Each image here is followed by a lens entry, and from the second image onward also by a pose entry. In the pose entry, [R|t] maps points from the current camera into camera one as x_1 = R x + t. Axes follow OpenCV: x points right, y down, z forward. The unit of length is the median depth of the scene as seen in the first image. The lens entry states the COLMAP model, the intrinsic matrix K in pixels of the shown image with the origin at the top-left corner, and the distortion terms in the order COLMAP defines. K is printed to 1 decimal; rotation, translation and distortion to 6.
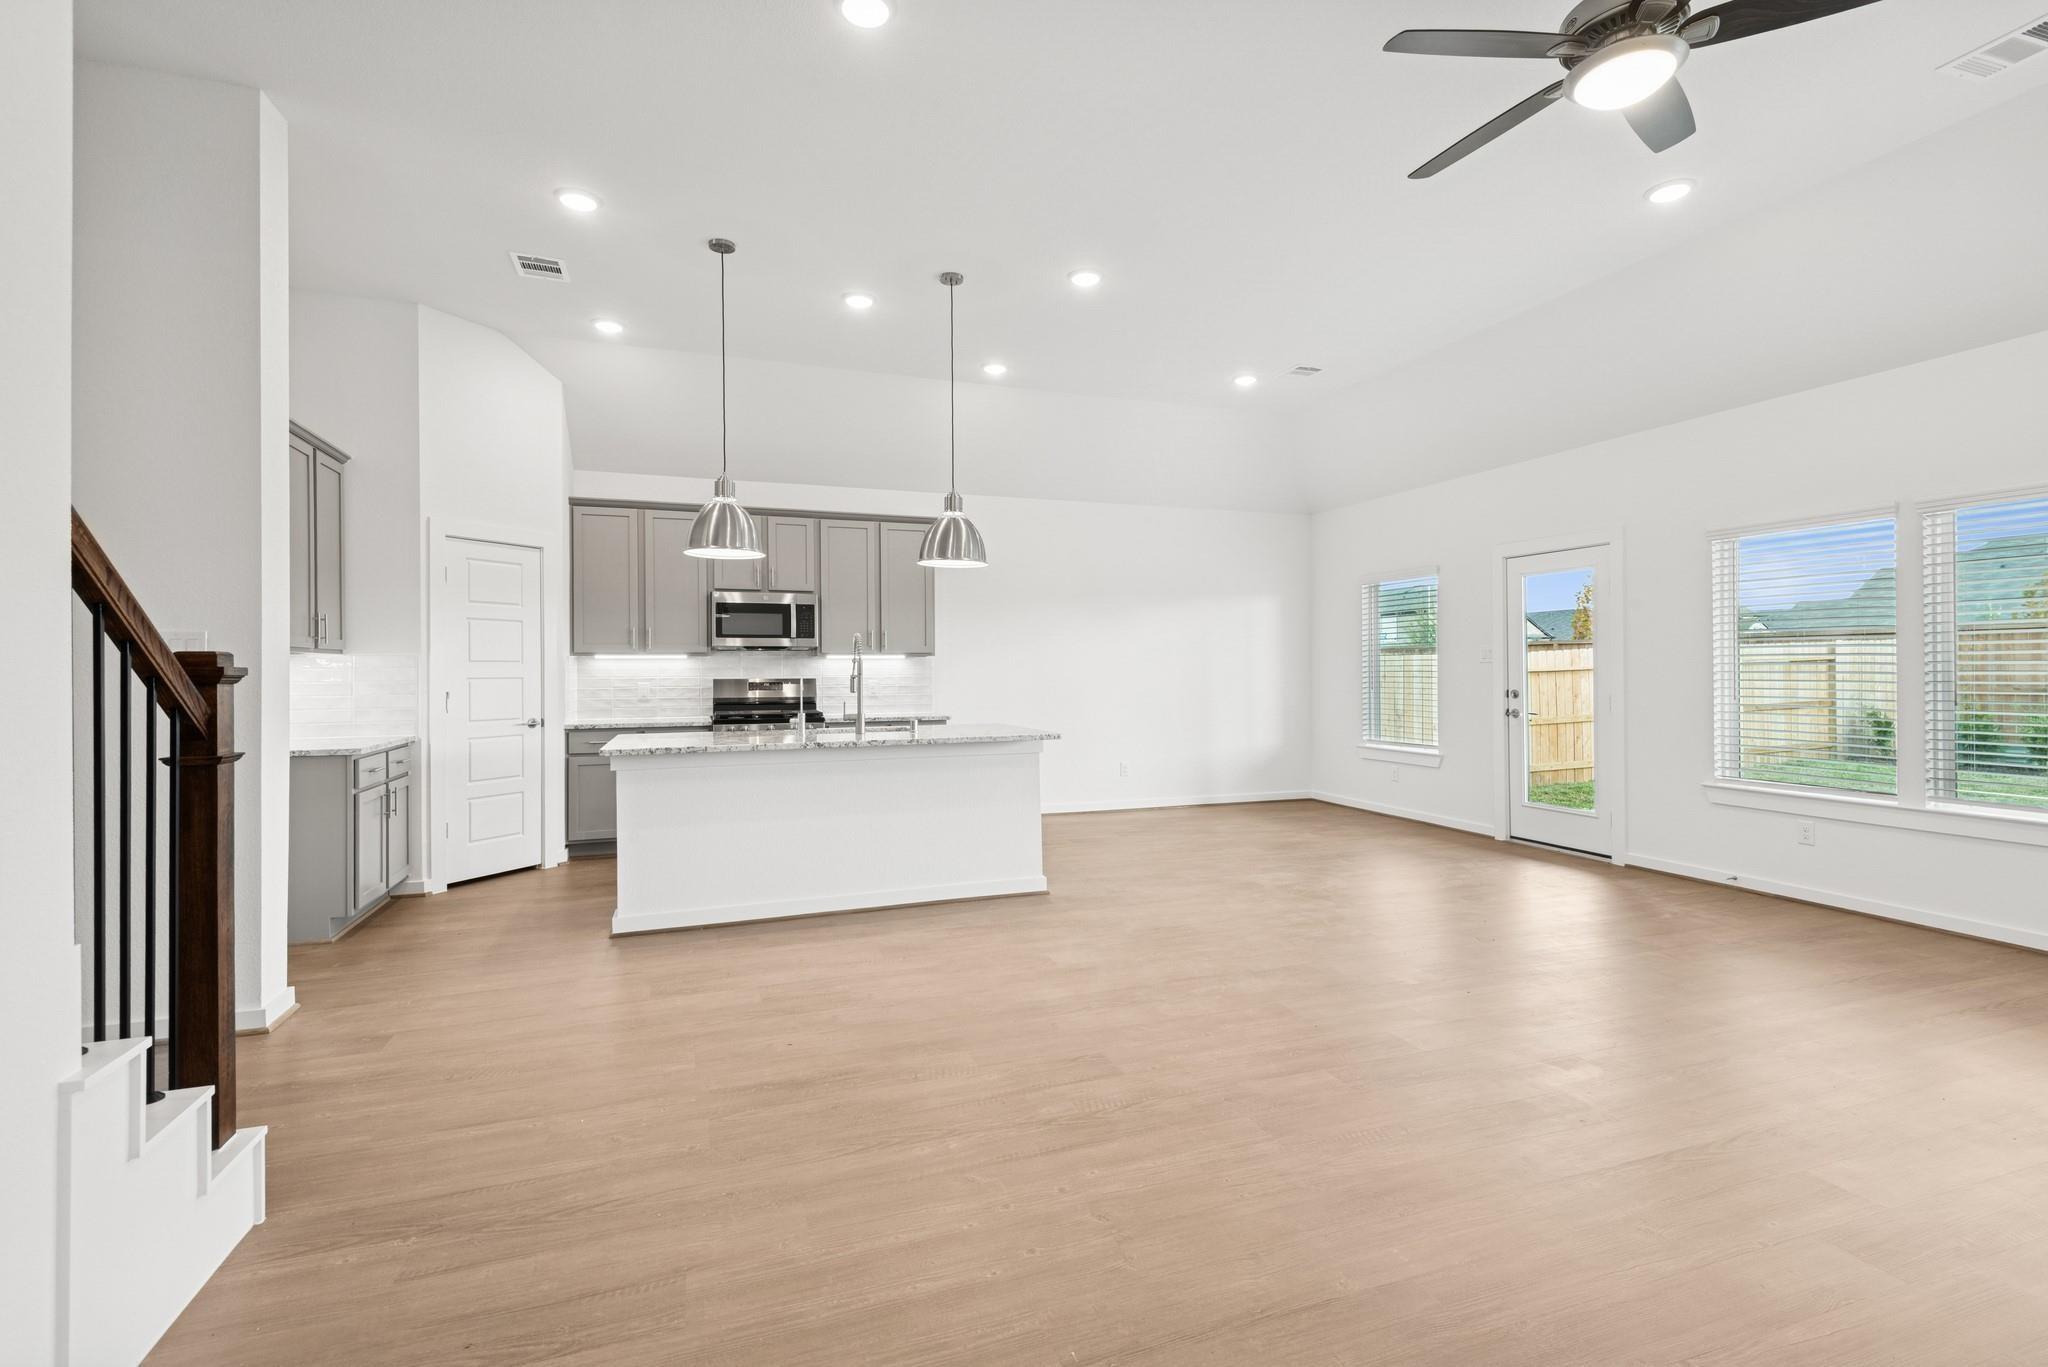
lens RADIAL K [[934.4, 0, 1035.4], [0, 934.4, 666.8], [0, 0, 1]] dist [0.028110, -0.014204]
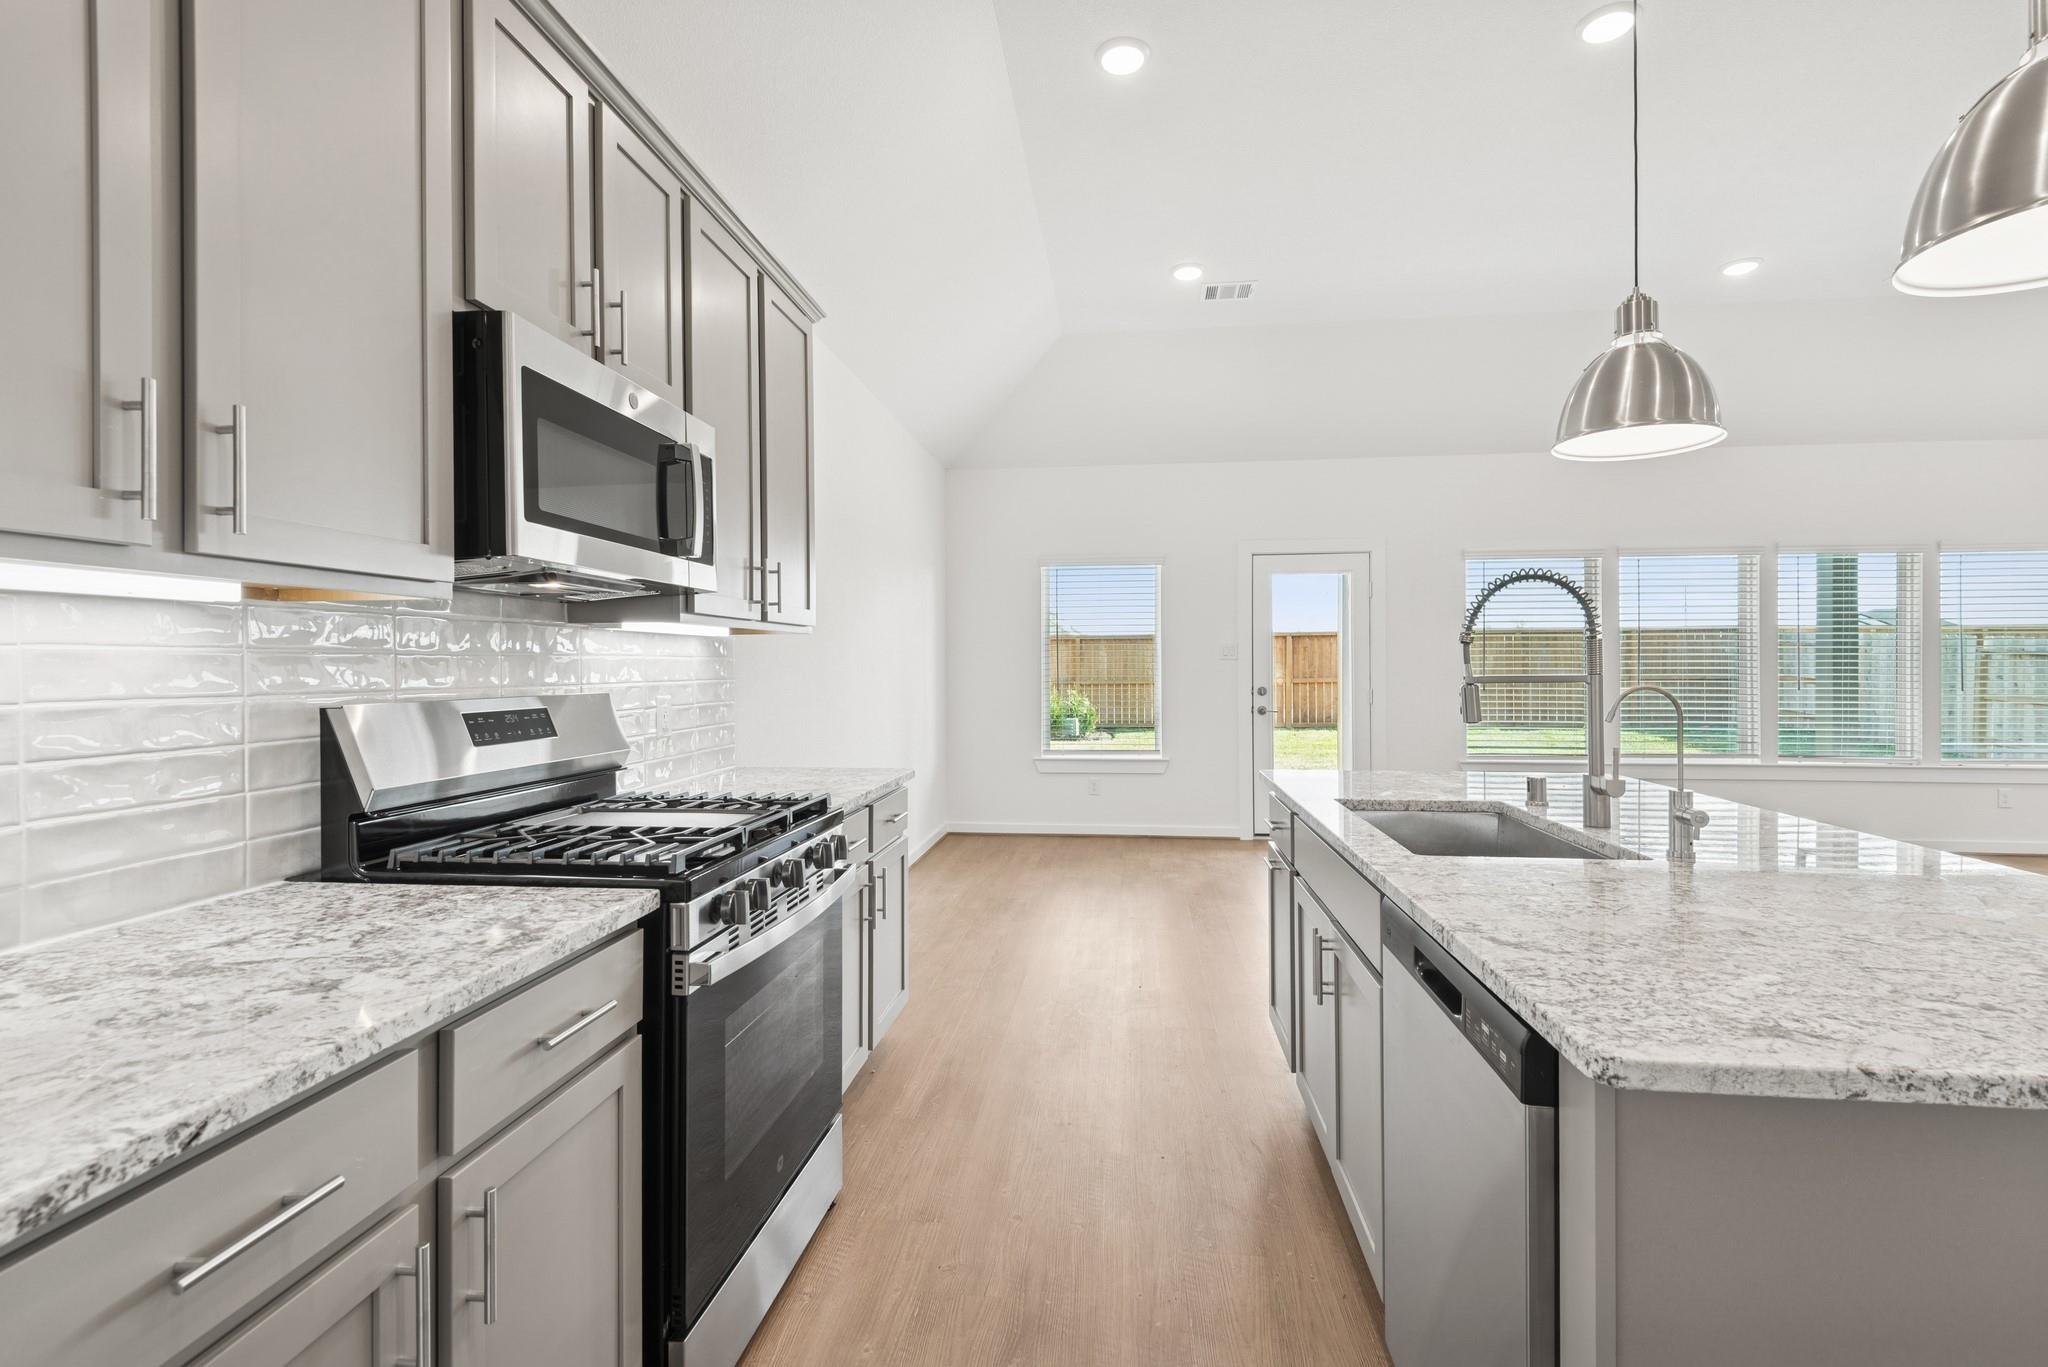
lens RADIAL K [[934.4, 0, 1036.3], [0, 934.4, 665.1], [0, 0, 1]] dist [0.028110, -0.014204]
pose [[0.431134, 0.002385, 0.902285, -0.600880], [-0.000671, 0.999997, -0.002323, 0.004762], [-0.902287, 0.000396, 0.431135, 0.959655]]
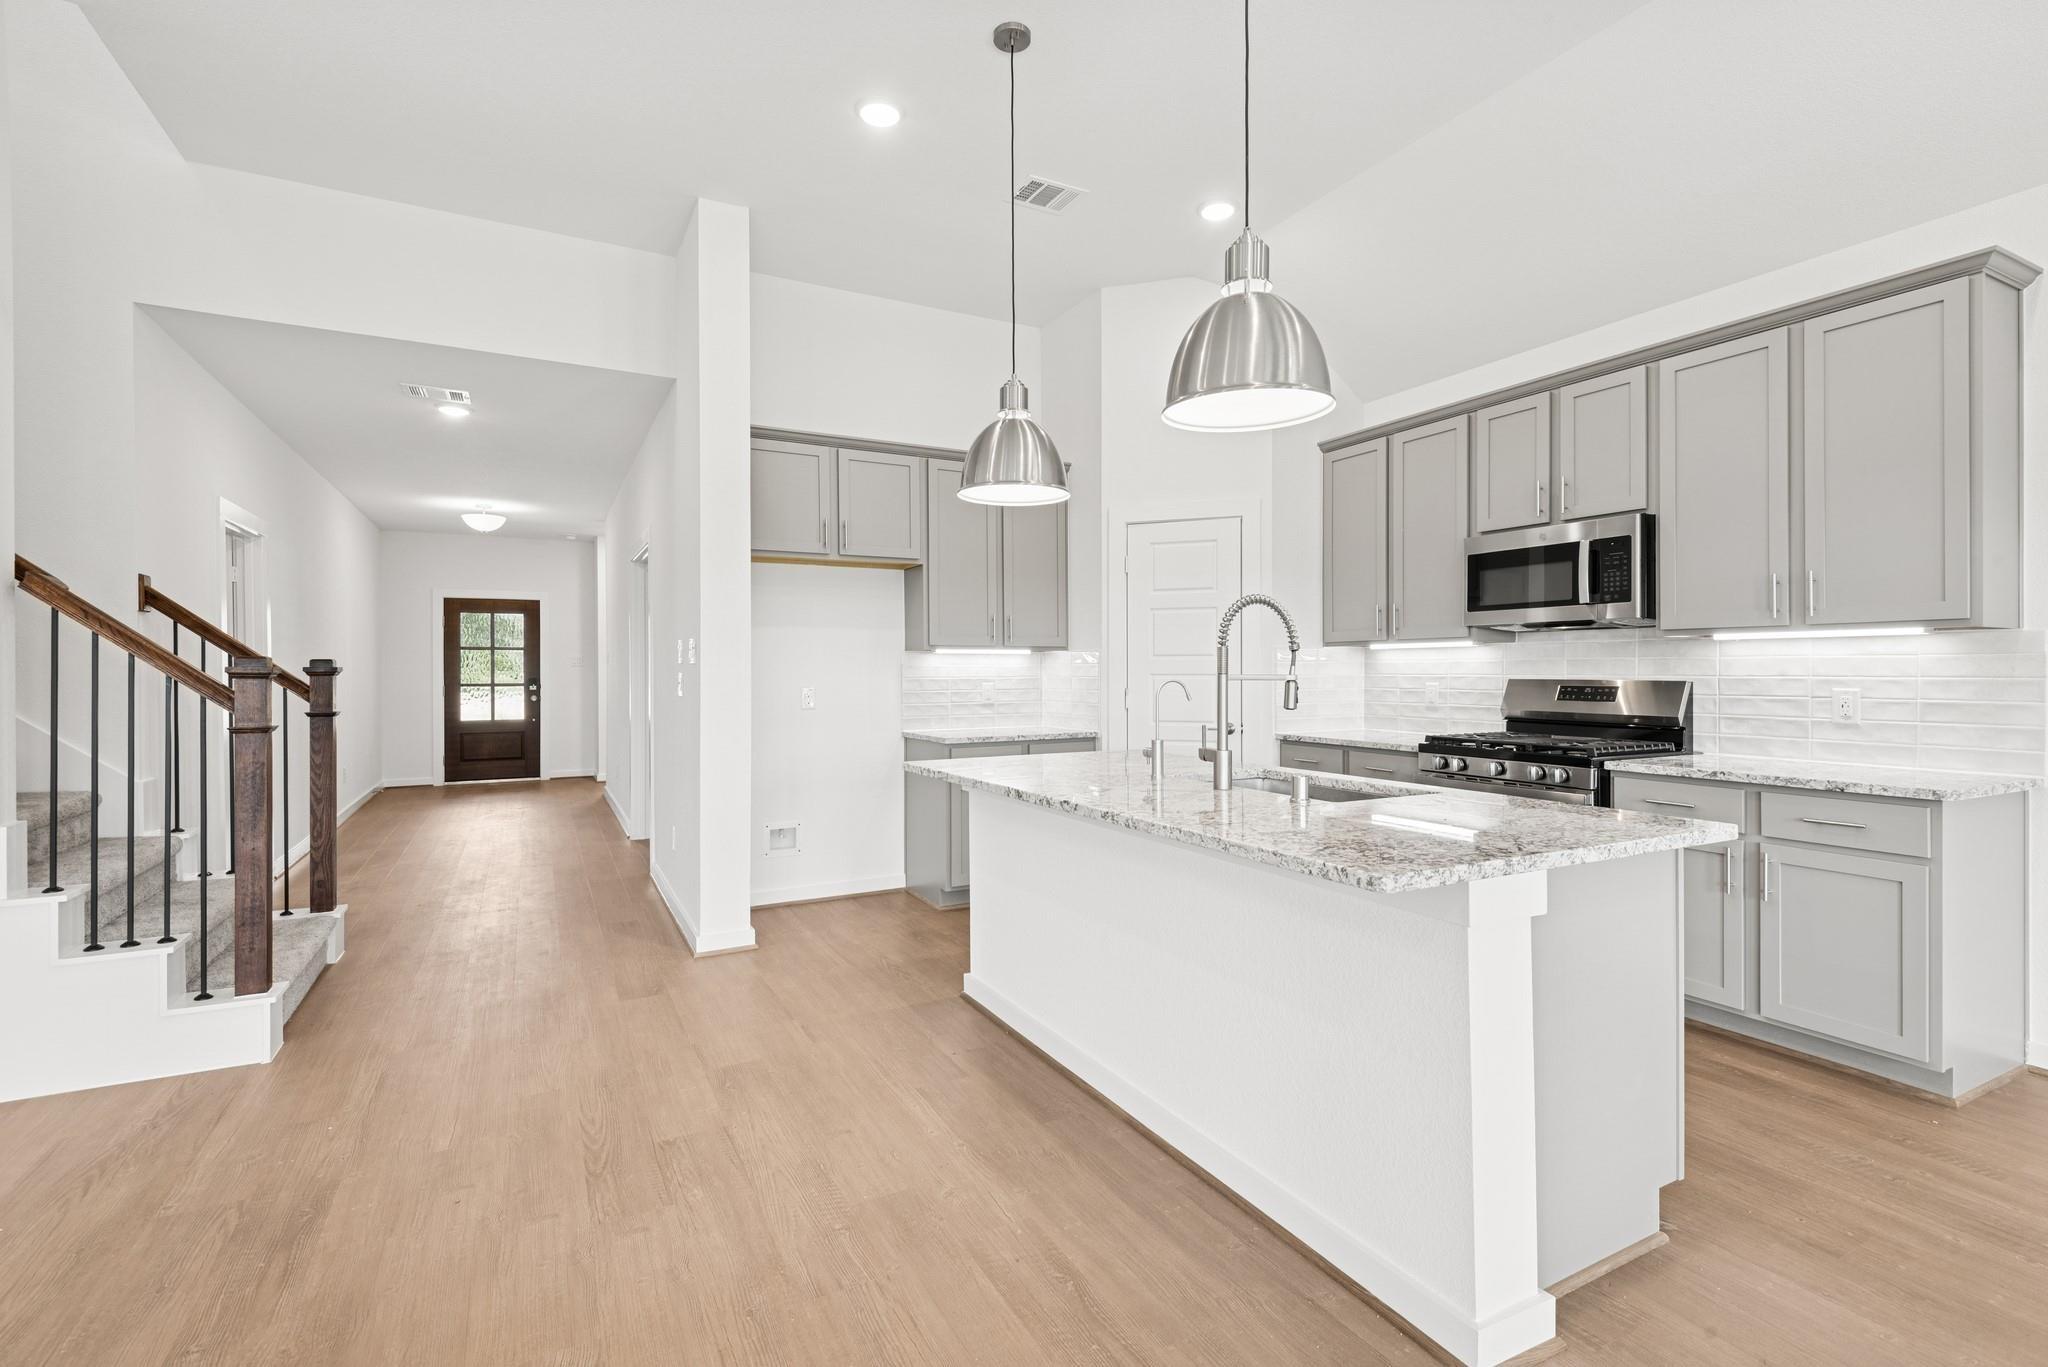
lens RADIAL K [[934.4, 0, 1030.2], [0, 934.4, 673.7], [0, 0, 1]] dist [0.028110, -0.014204]
pose [[0.141117, 0.008319, -0.989958, 0.283211], [0.005684, 0.999941, 0.009213, 0.002427], [0.989977, -0.006927, 0.141061, 0.760921]]
